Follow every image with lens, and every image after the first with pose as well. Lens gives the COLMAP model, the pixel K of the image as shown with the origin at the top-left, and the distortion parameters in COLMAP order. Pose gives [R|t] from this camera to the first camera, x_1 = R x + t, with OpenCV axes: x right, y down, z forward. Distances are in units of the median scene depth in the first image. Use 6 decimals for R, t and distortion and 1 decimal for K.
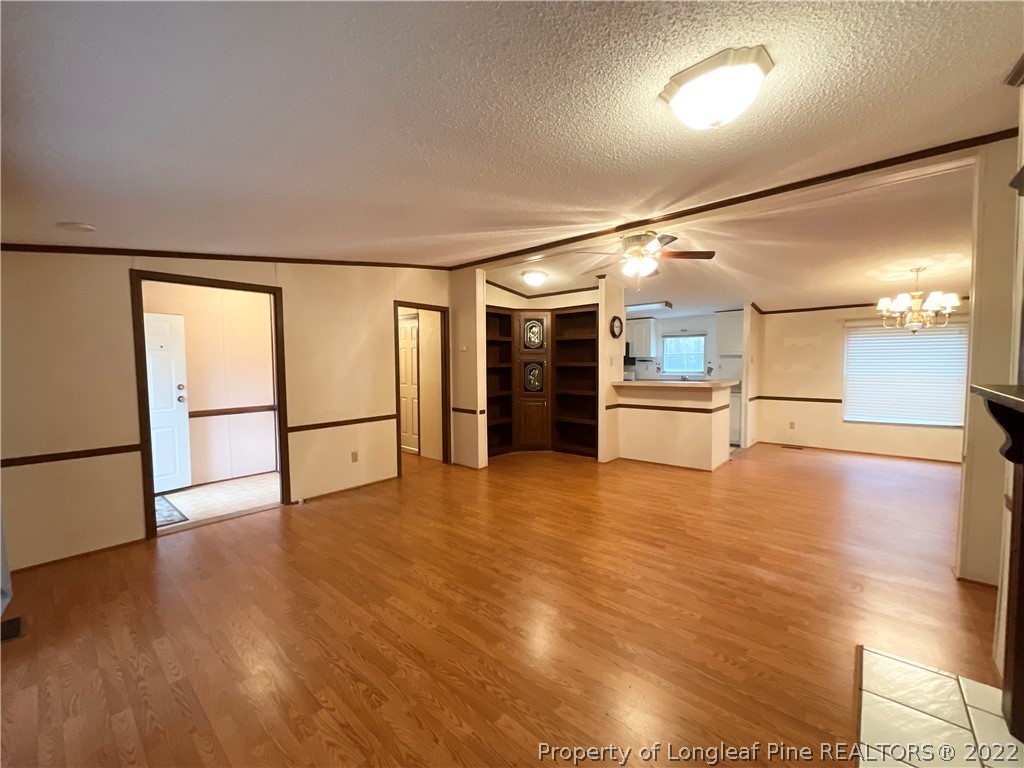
lens RADIAL K [[417.0, 0, 513.2], [0, 417.0, 384.3], [0, 0, 1]] dist [-0.001430, -0.000251]
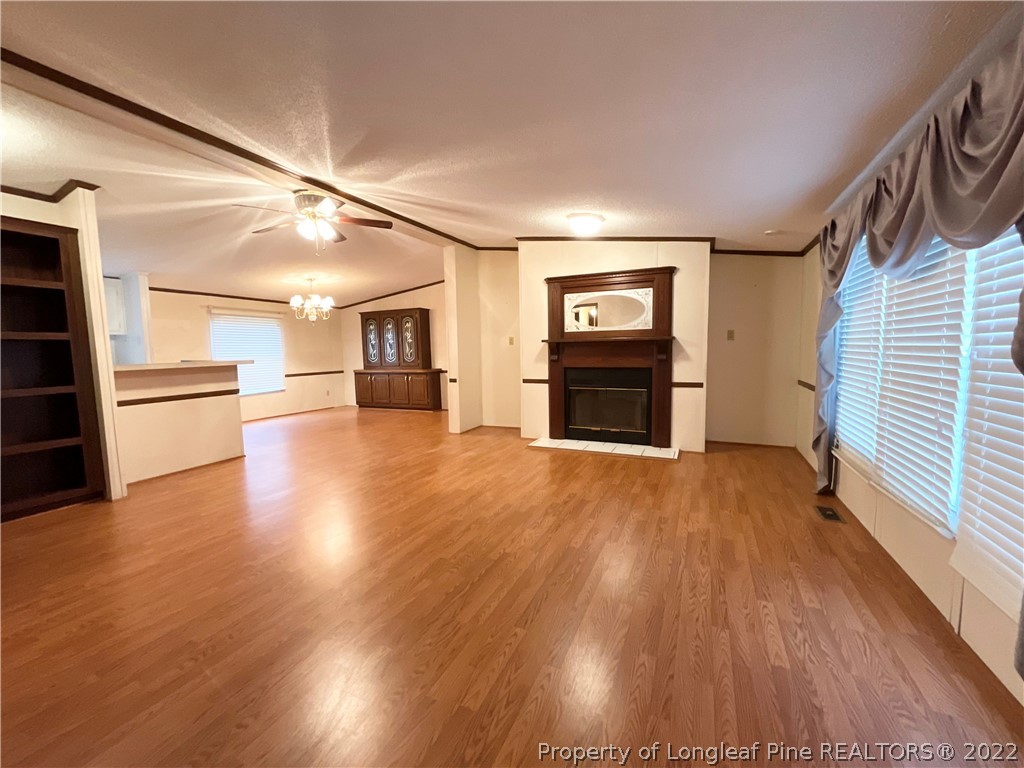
lens RADIAL K [[417.0, 0, 509.1], [0, 417.0, 387.4], [0, 0, 1]] dist [-0.001430, -0.000251]
pose [[-0.272721, -0.073928, 0.959249, -0.567196], [0.075664, 0.992307, 0.097988, 0.009856], [-0.959113, 0.099304, -0.265029, 0.655828]]
